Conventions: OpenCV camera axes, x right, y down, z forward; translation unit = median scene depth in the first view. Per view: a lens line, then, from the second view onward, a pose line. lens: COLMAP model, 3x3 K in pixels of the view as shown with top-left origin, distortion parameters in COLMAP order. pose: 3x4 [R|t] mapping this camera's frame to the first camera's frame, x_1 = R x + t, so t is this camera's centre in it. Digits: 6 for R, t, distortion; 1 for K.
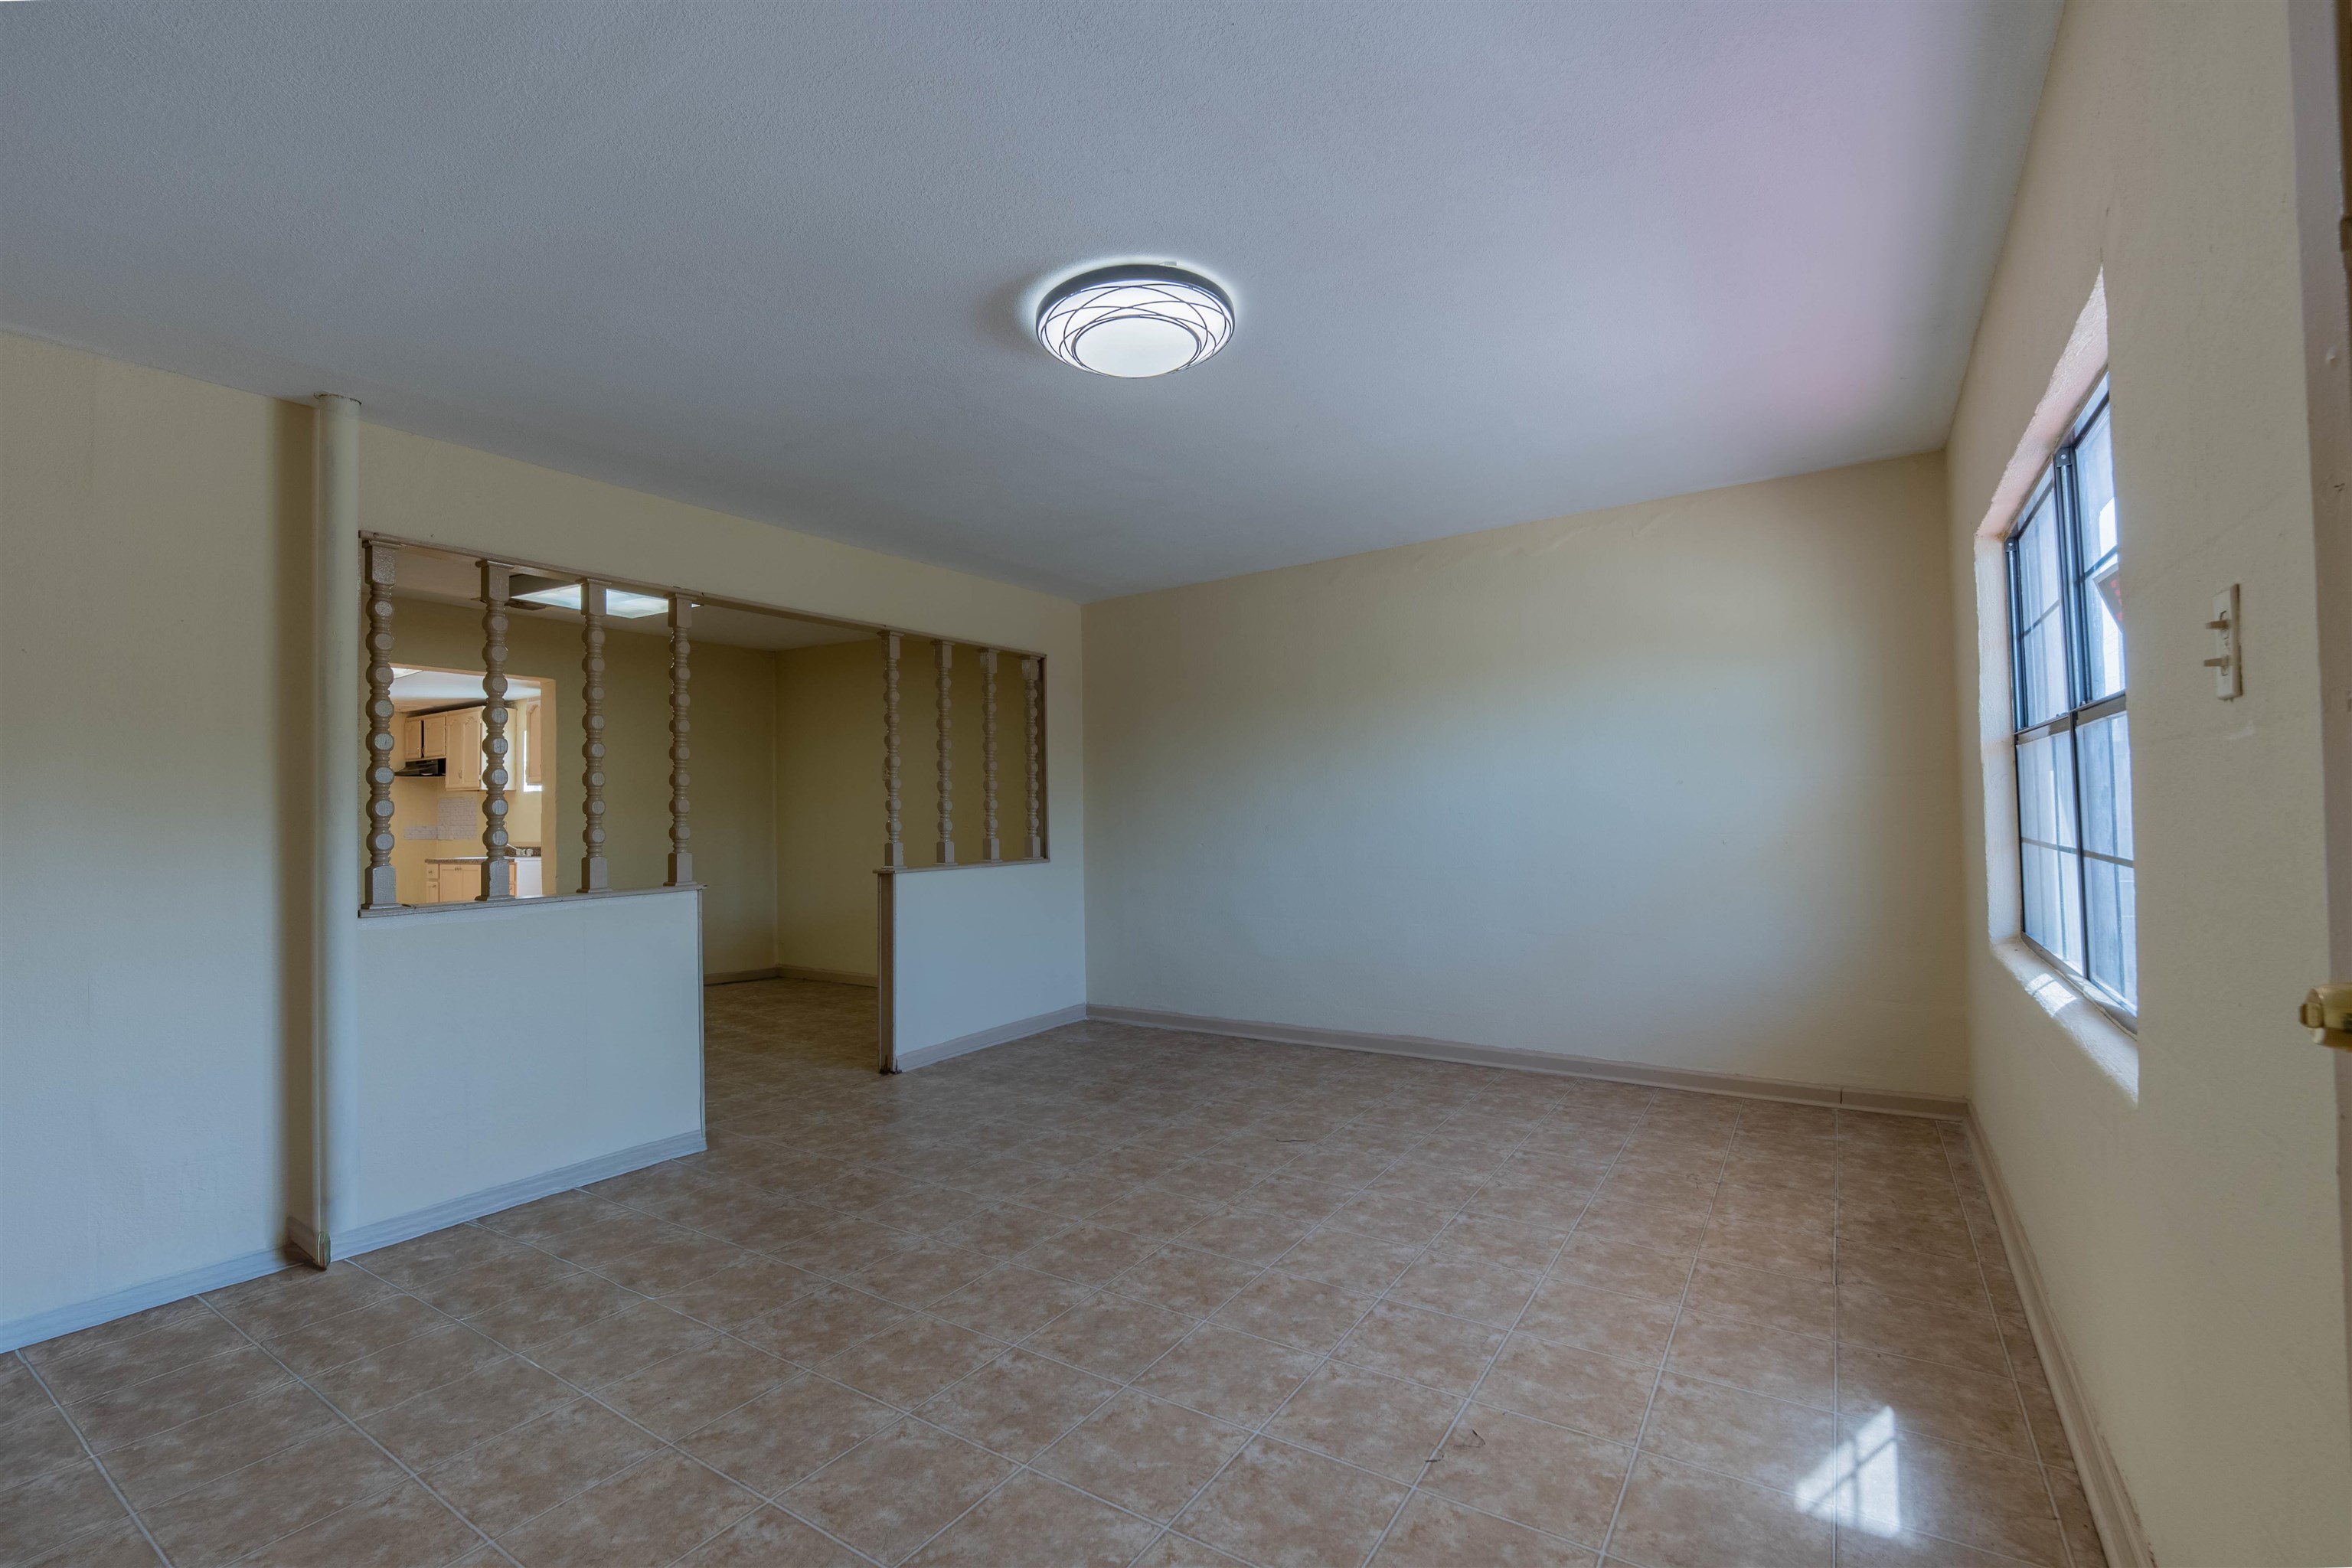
lens RADIAL K [[1016.3, 0, 1184.0], [0, 1016.3, 792.3], [0, 0, 1]] dist [0.037946, -0.027782]
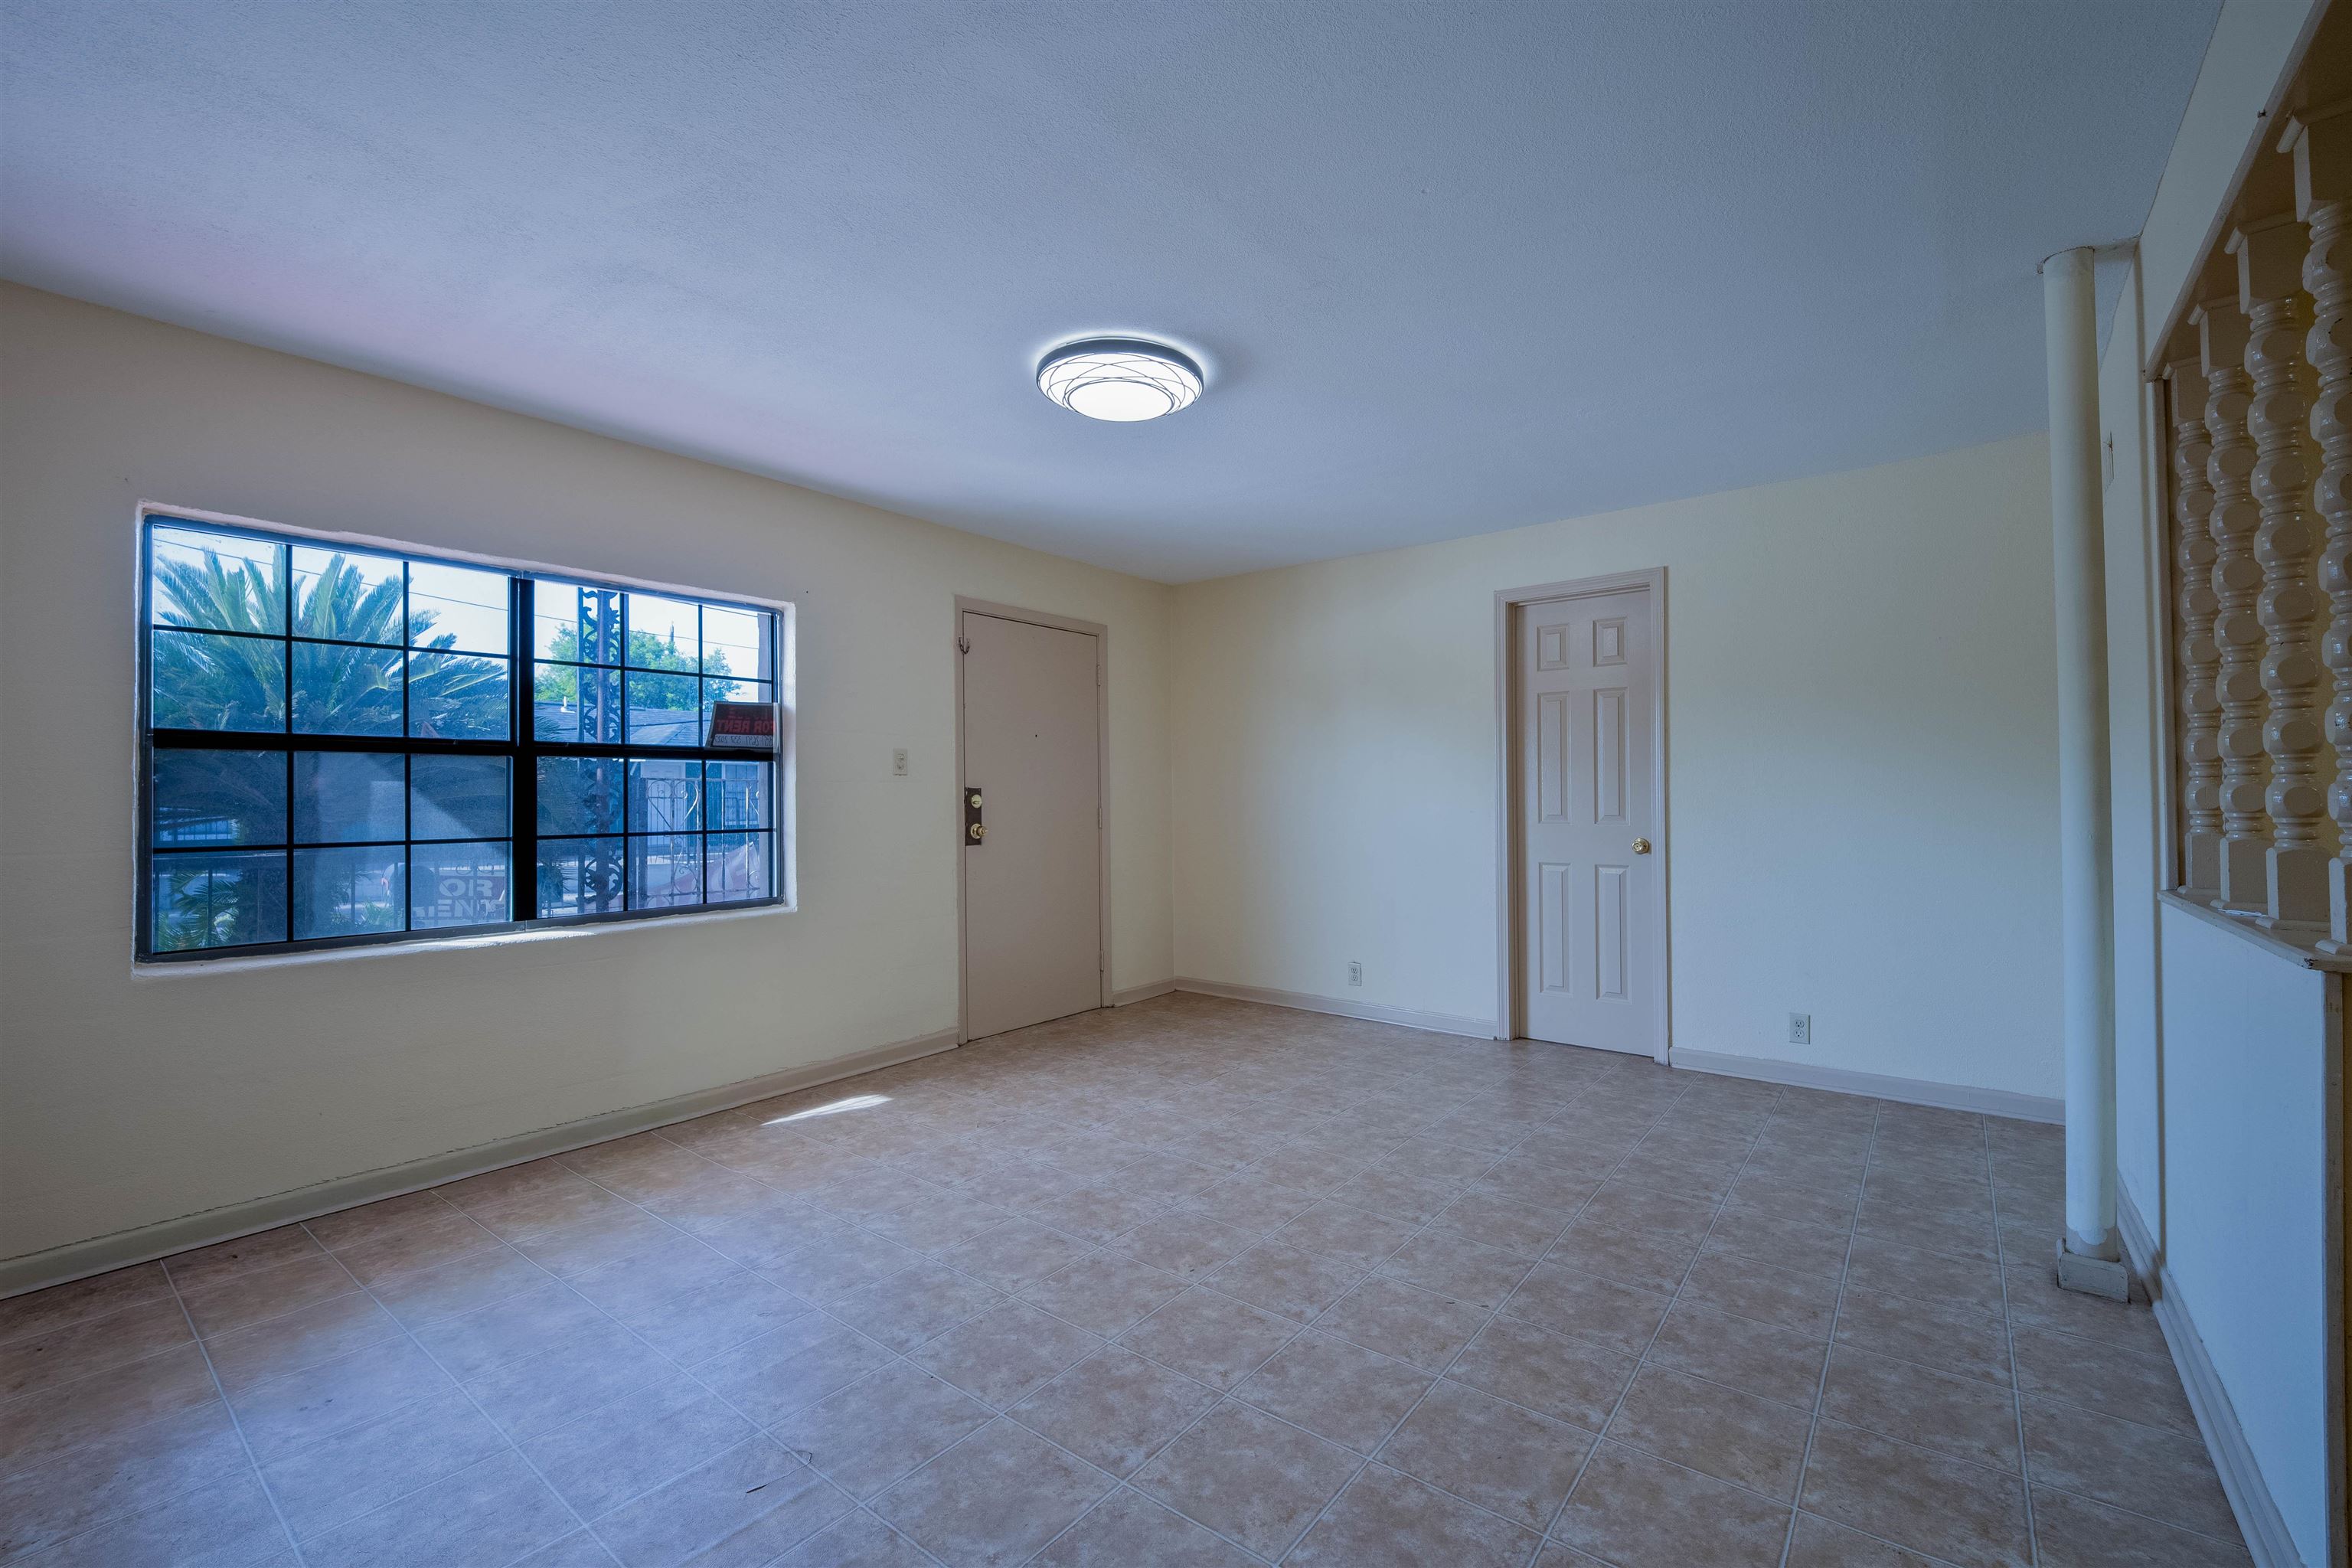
lens RADIAL K [[1016.3, 0, 1184.0], [0, 1016.3, 792.3], [0, 0, 1]] dist [0.037946, -0.027782]
pose [[-0.996155, 0.032932, 0.081181, -0.198832], [0.030786, 0.999146, -0.027554, 0.054091], [-0.082019, -0.024949, -0.996318, 2.121441]]
